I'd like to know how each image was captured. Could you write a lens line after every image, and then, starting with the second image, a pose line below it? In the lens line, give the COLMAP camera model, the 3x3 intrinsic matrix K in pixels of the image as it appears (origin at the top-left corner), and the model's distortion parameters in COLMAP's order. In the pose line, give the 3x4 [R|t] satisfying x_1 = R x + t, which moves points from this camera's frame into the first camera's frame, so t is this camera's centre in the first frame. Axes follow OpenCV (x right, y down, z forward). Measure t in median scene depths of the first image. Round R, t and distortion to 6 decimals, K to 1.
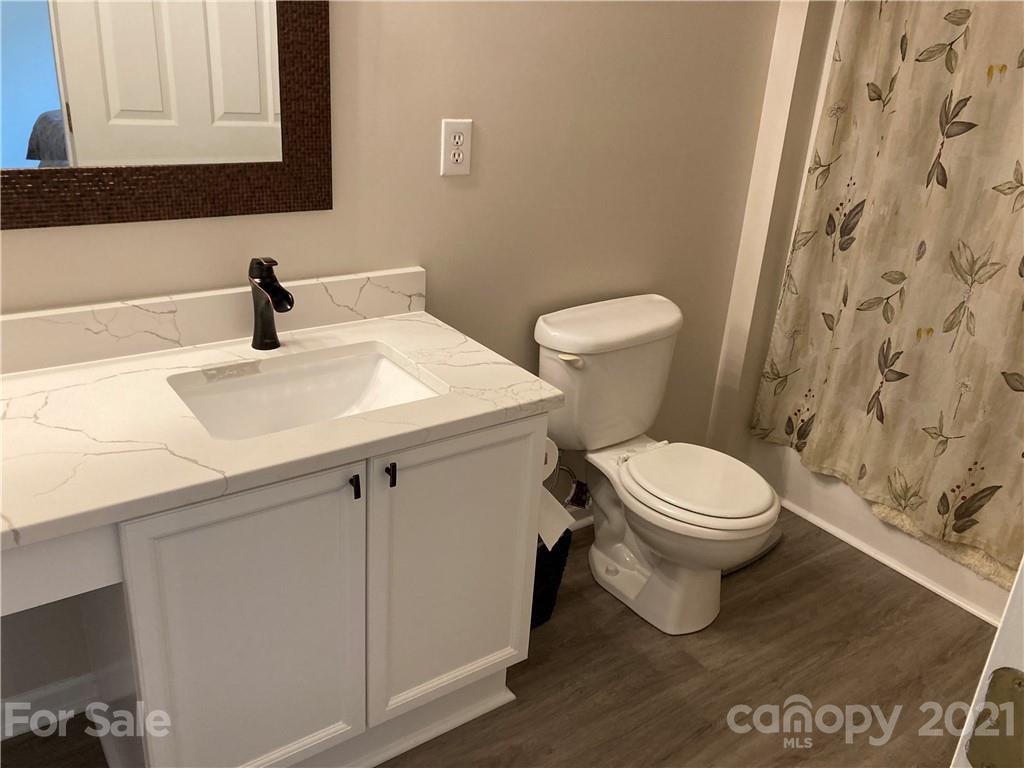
lens RADIAL K [[839.5, 0, 520.7], [0, 839.5, 377.9], [0, 0, 1]] dist [0.043855, -0.038409]
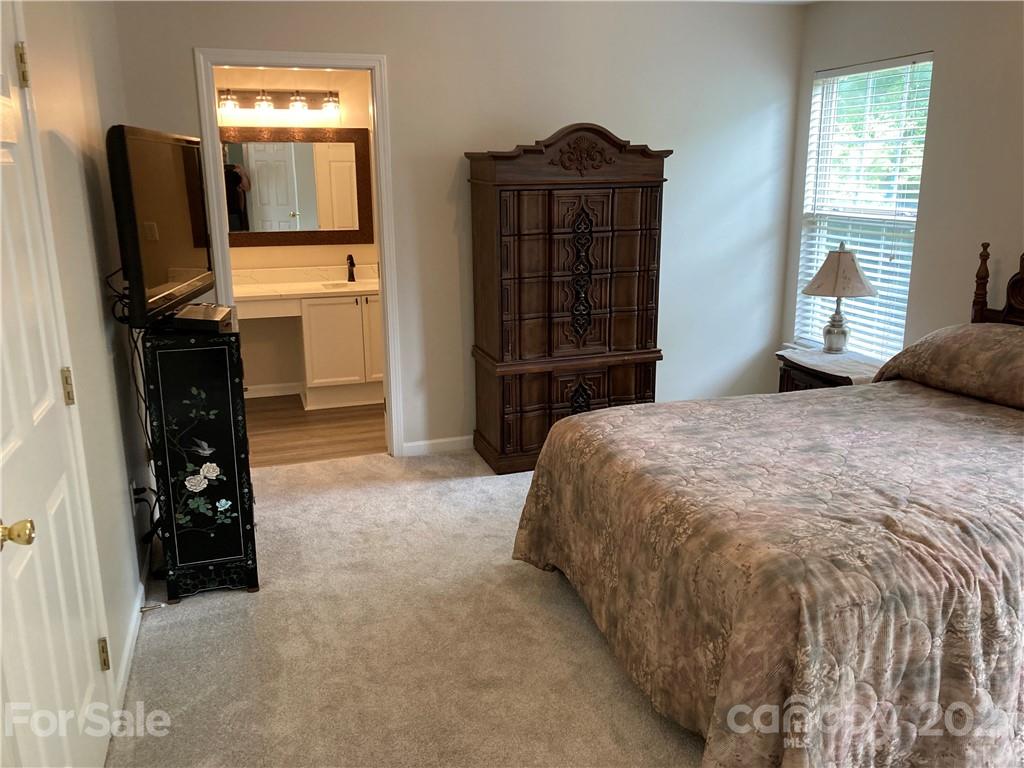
lens RADIAL K [[839.5, 0, 514.1], [0, 839.5, 381.0], [0, 0, 1]] dist [0.043855, -0.038409]
pose [[0.954300, 0.005902, -0.298791, 1.095814], [-0.053079, 0.987256, -0.150027, 0.678728], [0.294097, 0.159030, 0.942452, -1.592049]]
